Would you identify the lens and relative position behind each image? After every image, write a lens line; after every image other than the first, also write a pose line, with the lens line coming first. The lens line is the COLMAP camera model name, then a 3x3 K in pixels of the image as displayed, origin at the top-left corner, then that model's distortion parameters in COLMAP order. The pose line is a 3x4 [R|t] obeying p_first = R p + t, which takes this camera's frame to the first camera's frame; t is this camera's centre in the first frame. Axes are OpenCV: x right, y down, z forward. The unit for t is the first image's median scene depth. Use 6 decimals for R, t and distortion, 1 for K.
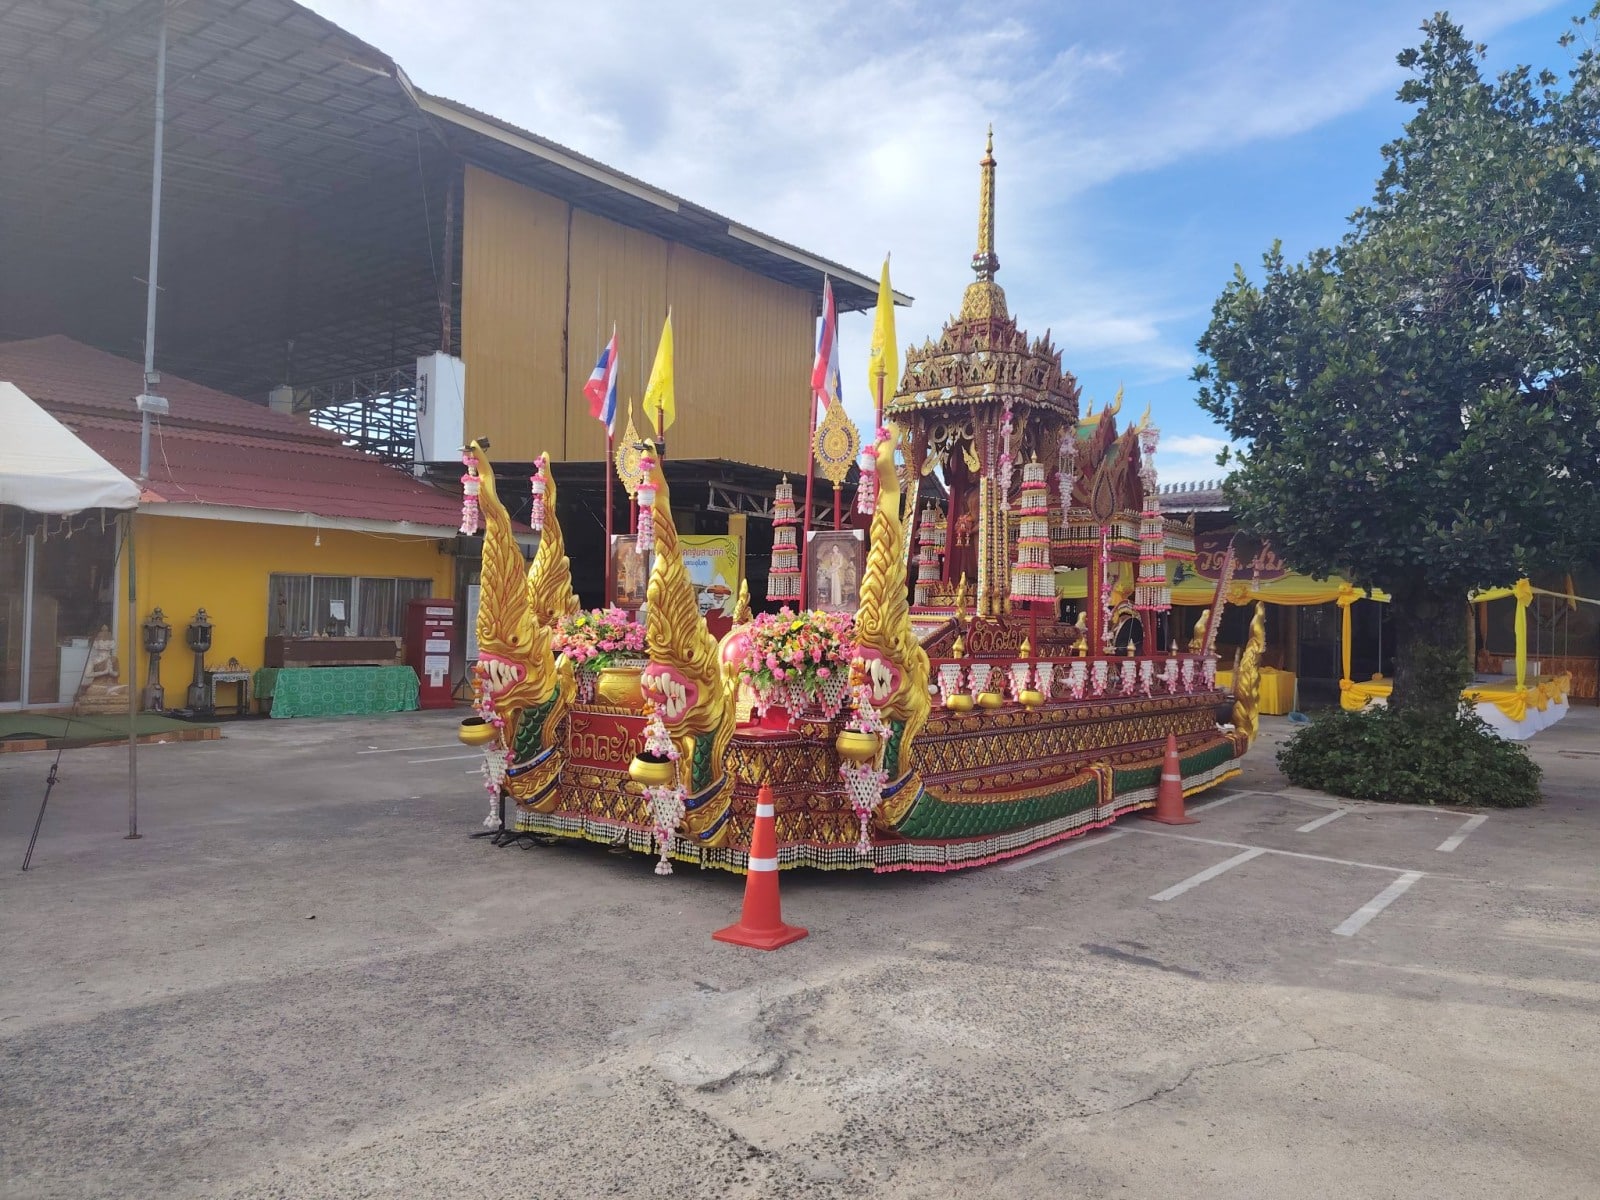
lens RADIAL K [[1129.0, 0, 810.7], [0, 1129.0, 593.0], [0, 0, 1]] dist [0.027758, -0.041194]
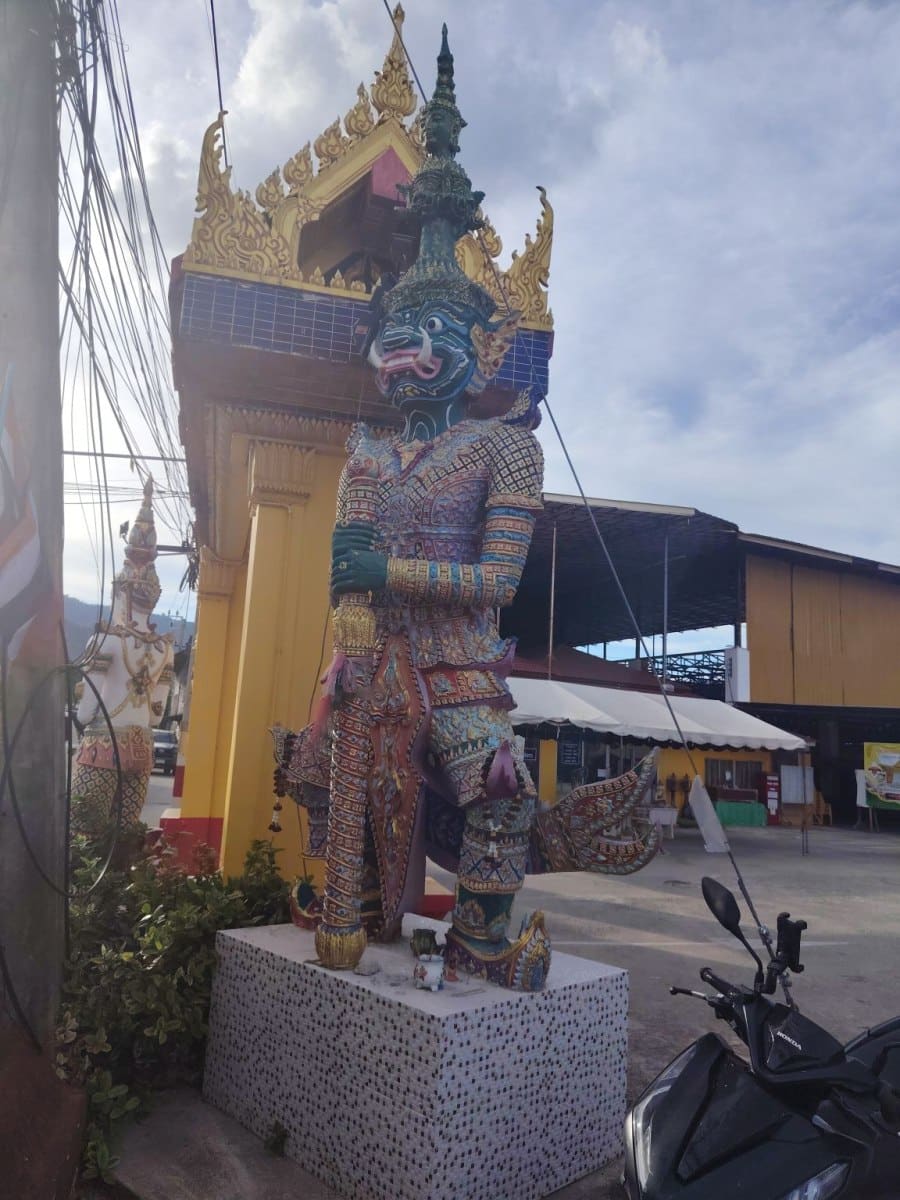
lens RADIAL K [[846.8, 0, 450.0], [0, 846.8, 600.0], [0, 0, 1]] dist [0.027758, -0.041194]
pose [[0.910016, -0.048321, -0.411748, -0.198423], [-0.028572, 0.983513, -0.178568, -0.009826], [0.413588, 0.174264, 0.893631, -0.698383]]
